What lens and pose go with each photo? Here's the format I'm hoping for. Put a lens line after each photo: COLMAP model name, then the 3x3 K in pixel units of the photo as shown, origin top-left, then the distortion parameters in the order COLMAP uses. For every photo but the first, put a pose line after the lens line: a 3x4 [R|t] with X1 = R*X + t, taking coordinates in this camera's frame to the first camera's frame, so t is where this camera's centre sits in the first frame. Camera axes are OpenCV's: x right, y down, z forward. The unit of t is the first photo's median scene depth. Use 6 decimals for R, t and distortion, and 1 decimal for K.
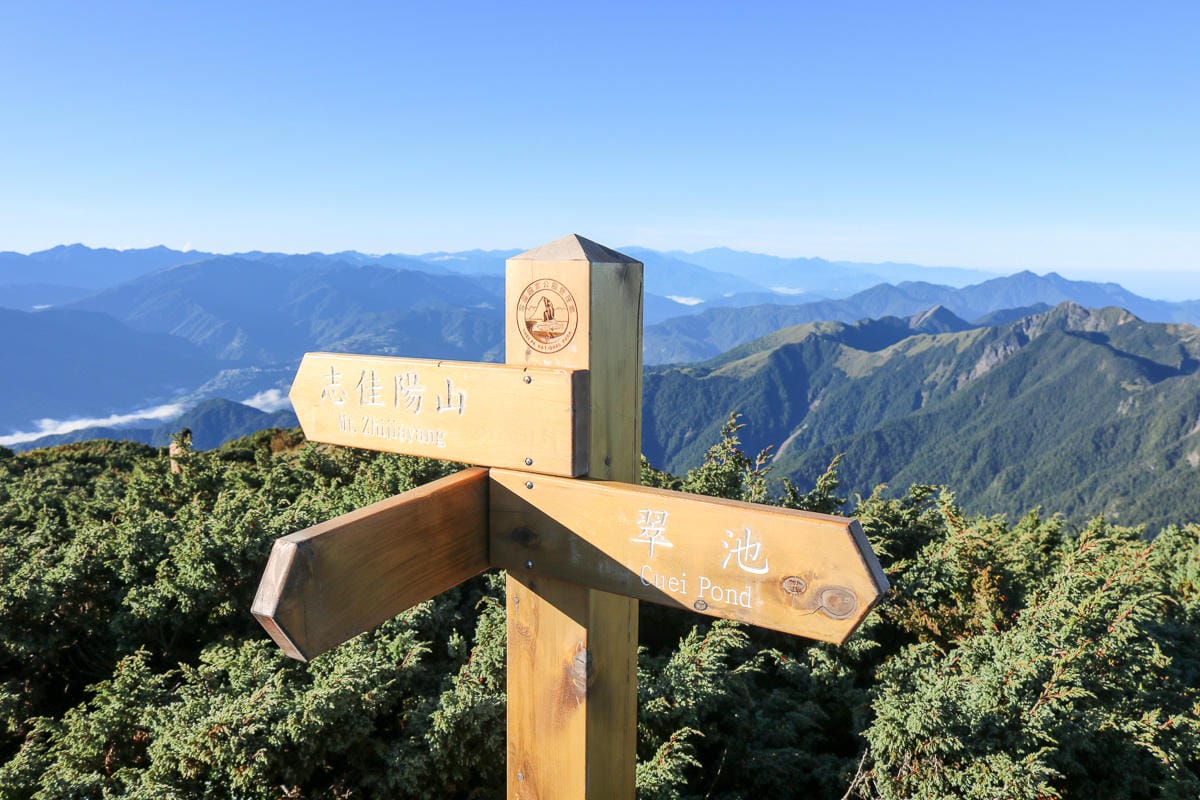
lens RADIAL K [[974.9, 0, 600.0], [0, 974.9, 400.0], [0, 0, 1]] dist [-0.001003, 0.006790]
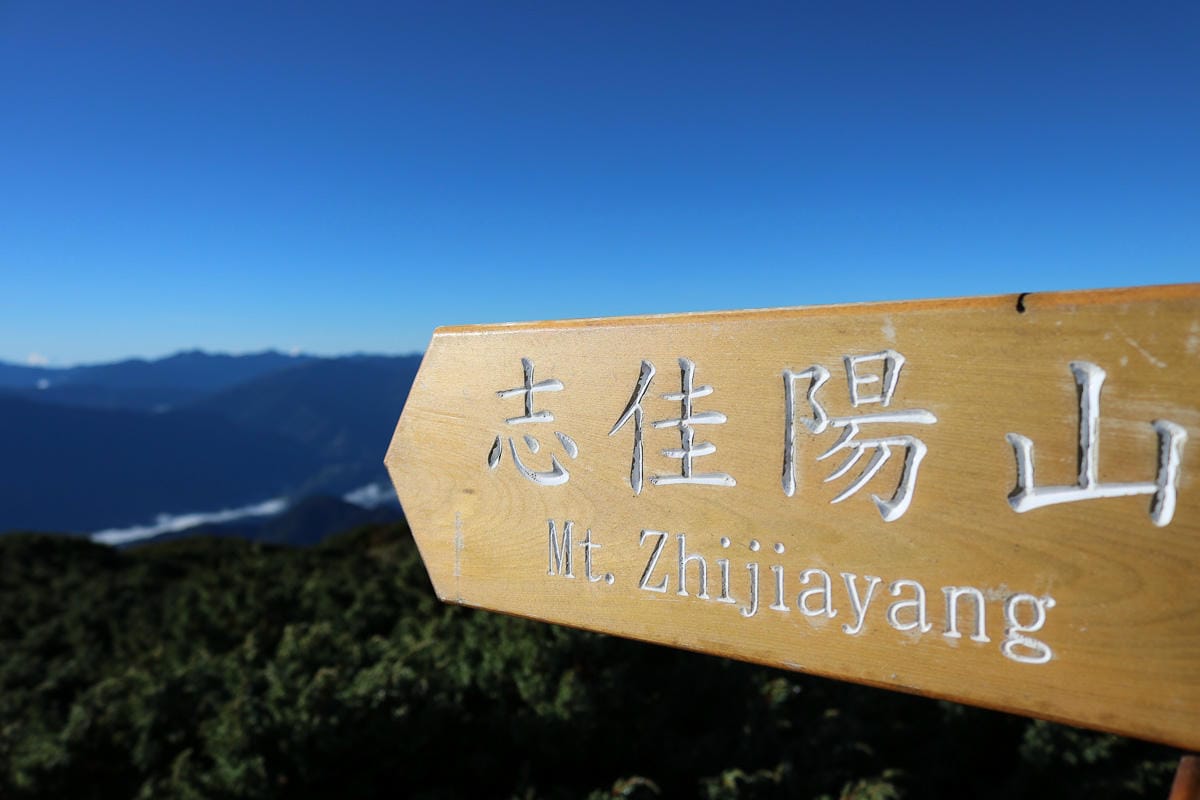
lens RADIAL K [[974.9, 0, 600.0], [0, 974.9, 400.0], [0, 0, 1]] dist [-0.001003, 0.006790]
pose [[0.995434, -0.012742, -0.094602, -0.378303], [0.003539, 0.995296, -0.096814, 0.013476], [0.095391, 0.096038, 0.990796, 1.188067]]
